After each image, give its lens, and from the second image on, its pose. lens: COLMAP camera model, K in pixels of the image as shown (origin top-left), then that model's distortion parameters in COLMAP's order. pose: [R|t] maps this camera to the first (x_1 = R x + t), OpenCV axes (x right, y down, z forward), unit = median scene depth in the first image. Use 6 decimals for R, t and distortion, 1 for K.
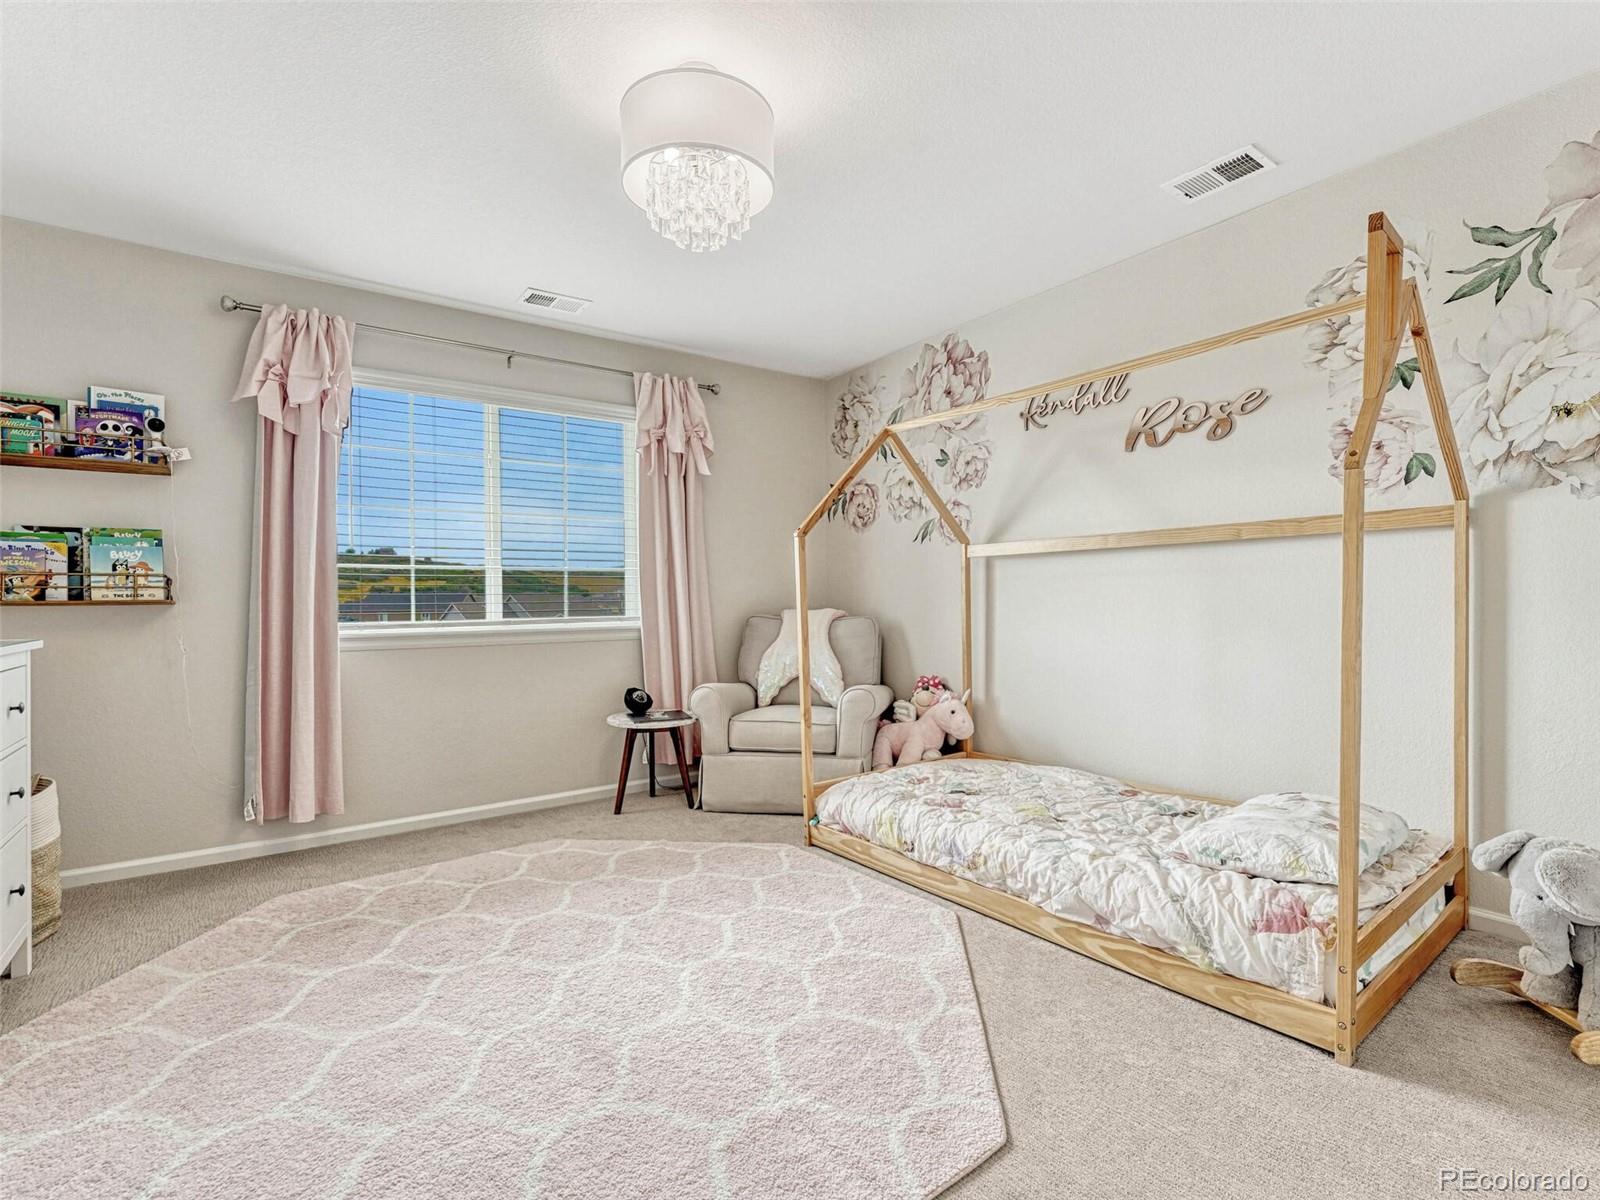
lens RADIAL K [[757.4, 0, 804.1], [0, 757.4, 599.0], [0, 0, 1]] dist [-0.013120, 0.002081]
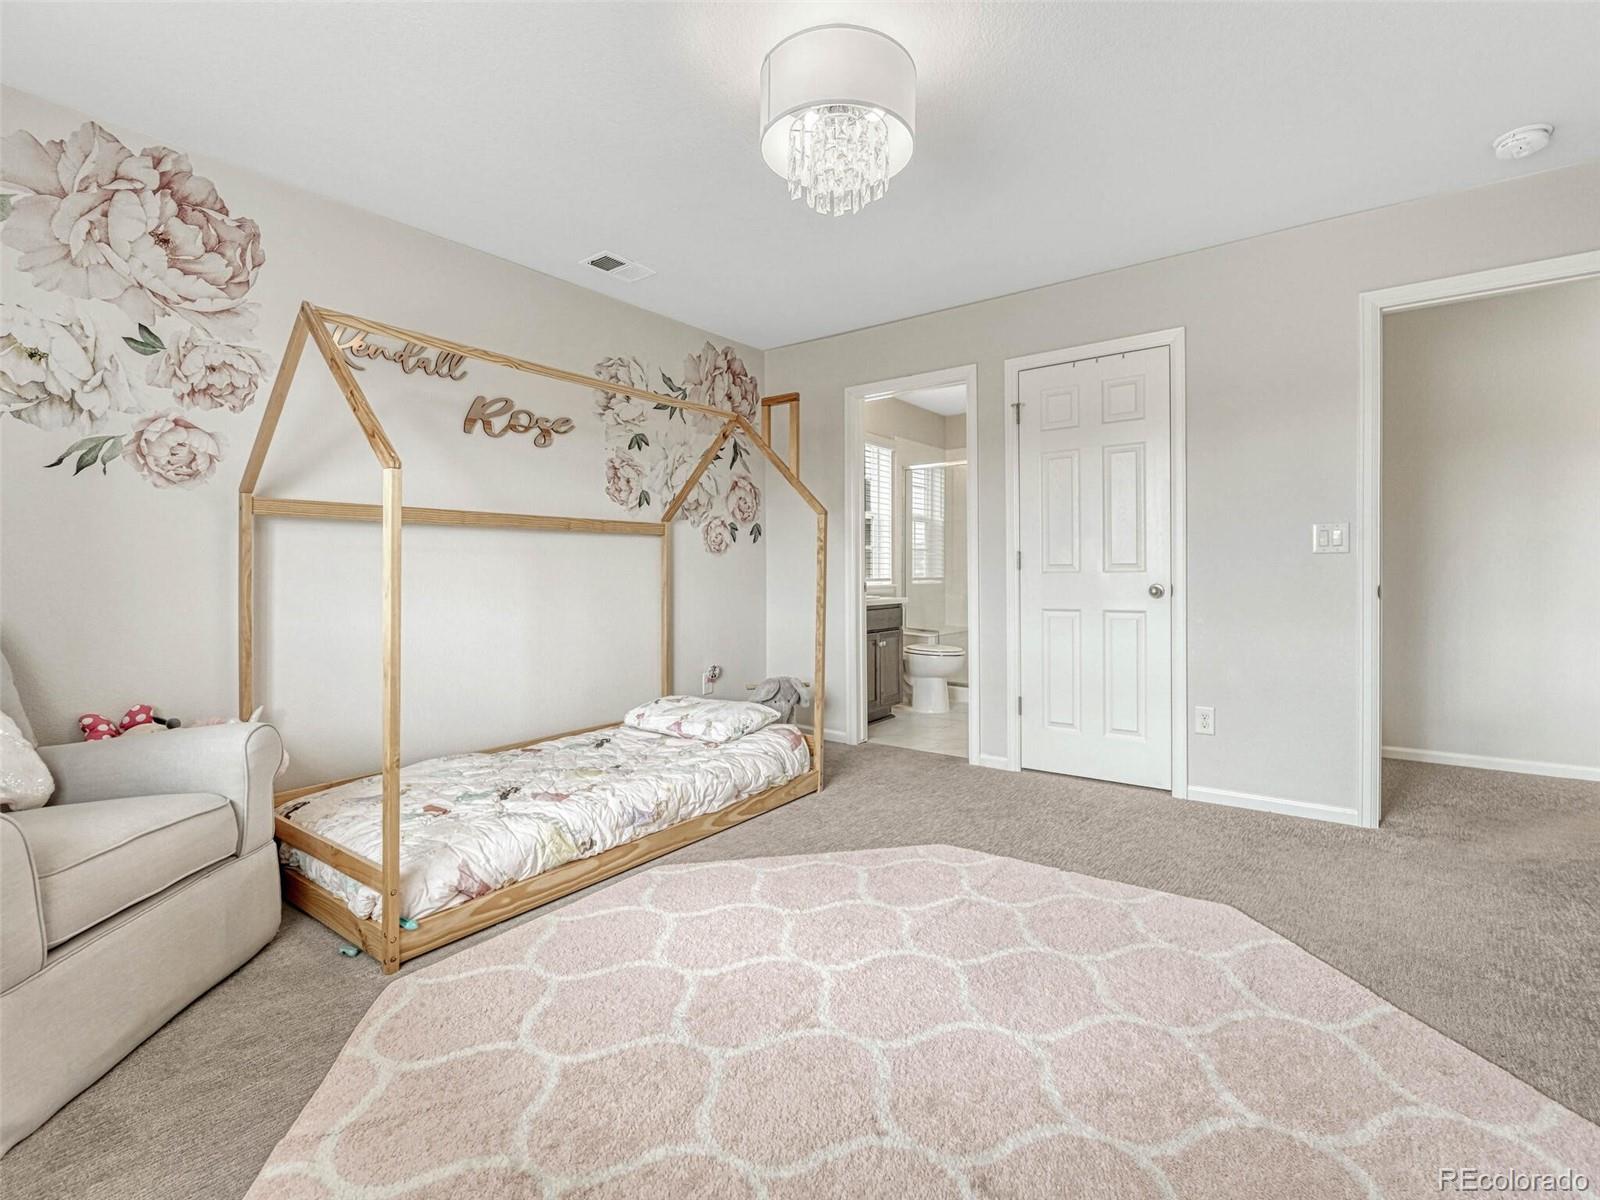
lens RADIAL K [[757.4, 0, 810.2], [0, 757.4, 572.4], [0, 0, 1]] dist [-0.013120, 0.002081]
pose [[-0.302008, 0.022012, 0.953051, -0.759310], [0.015654, 0.999713, -0.018129, 0.022886], [-0.953177, 0.009443, -0.302266, 0.960794]]
